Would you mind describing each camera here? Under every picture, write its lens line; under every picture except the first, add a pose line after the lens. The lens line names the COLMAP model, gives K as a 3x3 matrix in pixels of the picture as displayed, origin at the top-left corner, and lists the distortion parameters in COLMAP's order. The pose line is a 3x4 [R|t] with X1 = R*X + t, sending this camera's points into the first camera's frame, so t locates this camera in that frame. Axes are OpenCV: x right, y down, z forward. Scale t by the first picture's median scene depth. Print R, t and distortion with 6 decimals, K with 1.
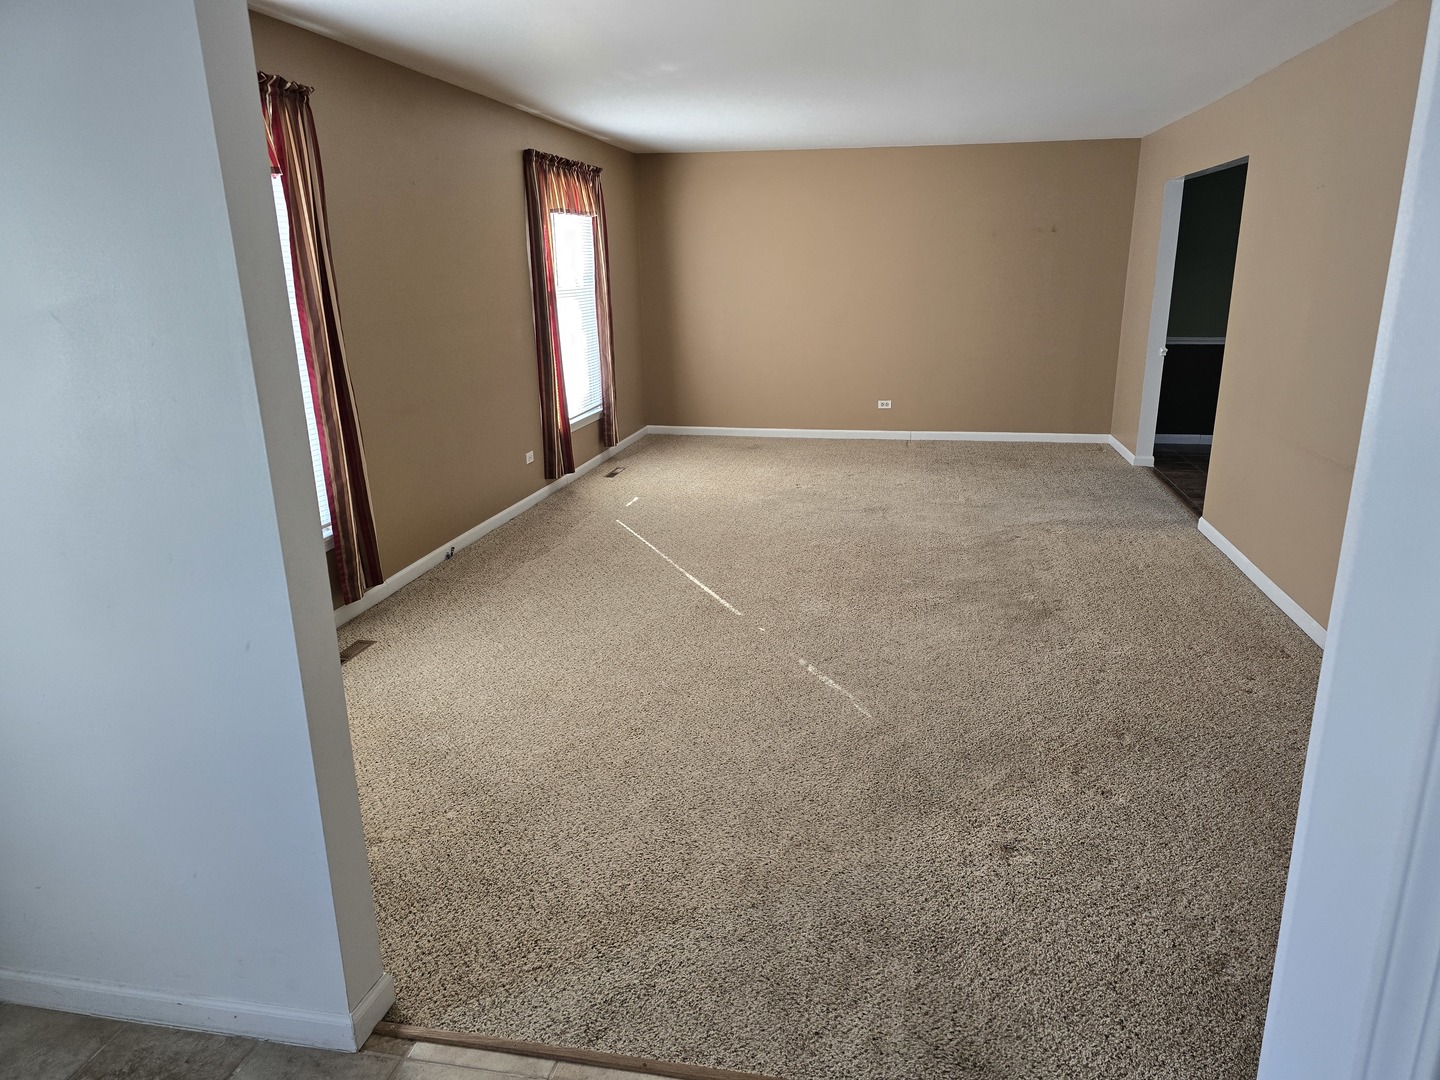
lens RADIAL K [[975.8, 0, 717.0], [0, 975.8, 528.1], [0, 0, 1]] dist [0.079378, -0.047612]
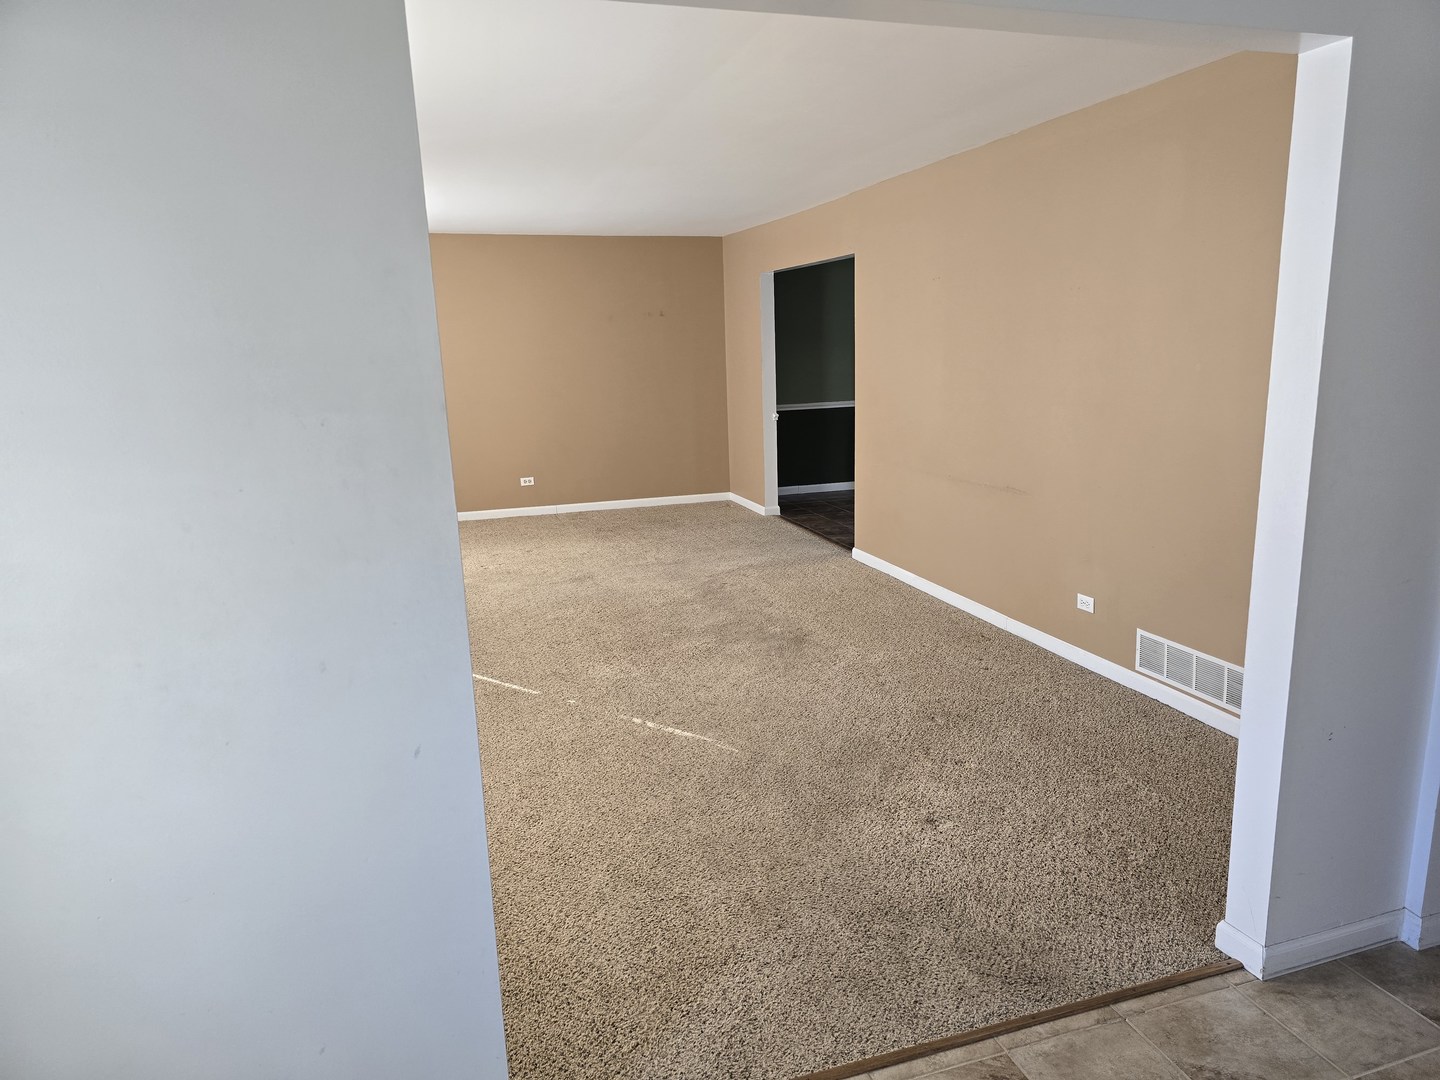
lens RADIAL K [[975.8, 0, 723.6], [0, 975.8, 547.1], [0, 0, 1]] dist [0.079378, -0.047612]
pose [[0.876439, -0.113584, 0.467924, -0.223374], [0.143391, 0.989257, -0.028445, -0.001173], [-0.459667, 0.092026, 0.883311, 0.022039]]
